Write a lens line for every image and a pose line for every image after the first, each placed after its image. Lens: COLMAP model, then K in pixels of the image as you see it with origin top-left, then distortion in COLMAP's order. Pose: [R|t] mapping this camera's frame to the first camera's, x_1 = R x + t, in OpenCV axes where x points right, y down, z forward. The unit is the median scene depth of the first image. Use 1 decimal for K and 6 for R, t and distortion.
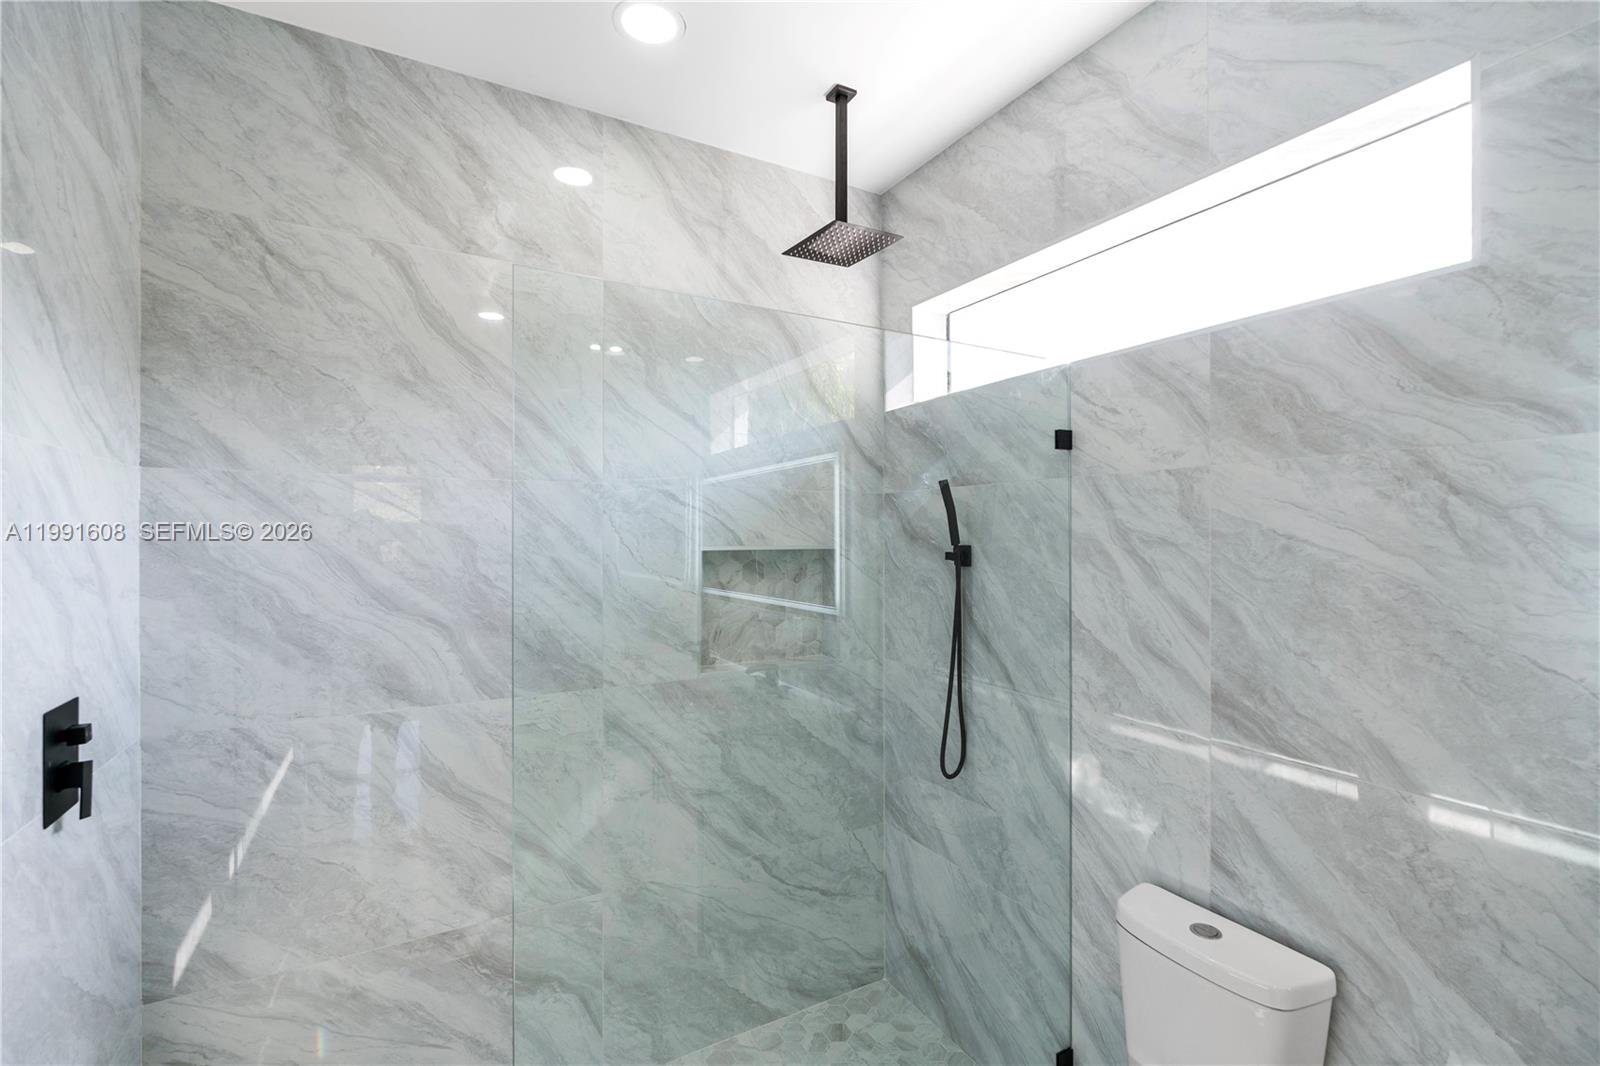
lens RADIAL K [[710.5, 0, 800.0], [0, 710.5, 533.0], [0, 0, 1]] dist [-0.001608, 0.000282]
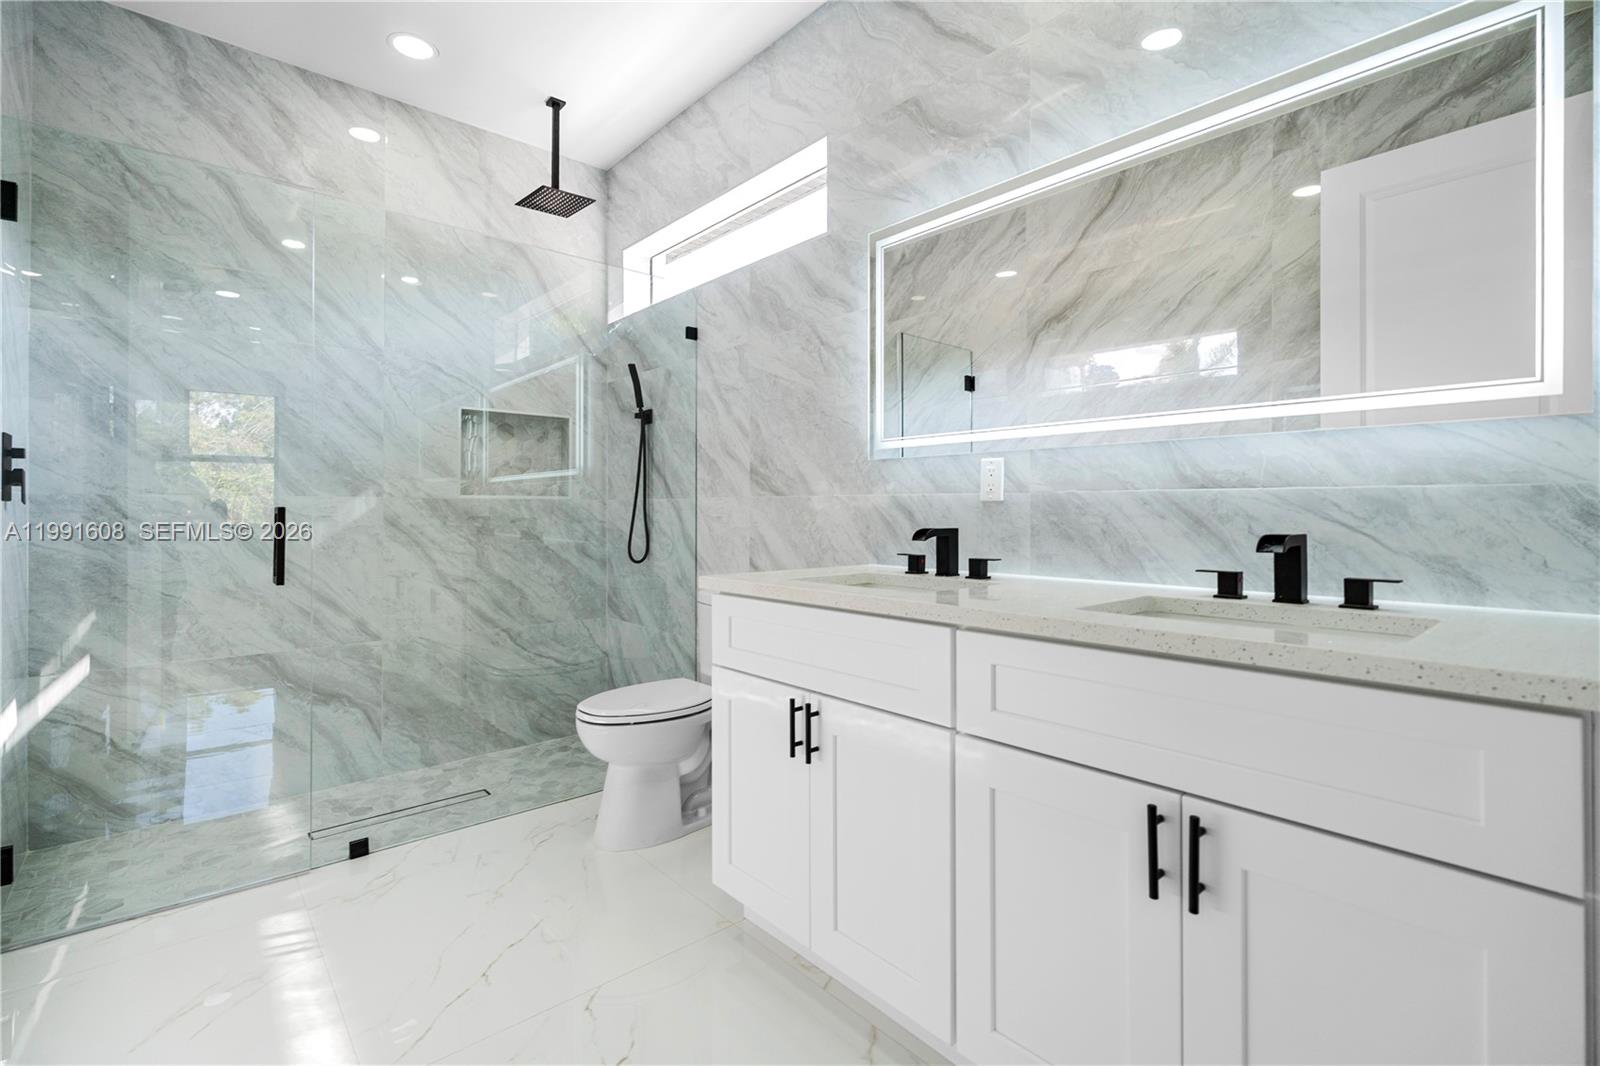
lens RADIAL K [[719.8, 0, 794.7], [0, 719.8, 506.3], [0, 0, 1]] dist [-0.001473, 0.000486]
pose [[0.979314, 0.003811, 0.202308, 0.252997], [-0.003247, 0.999990, -0.003116, 0.251264], [-0.202318, 0.002395, 0.979317, -0.615405]]
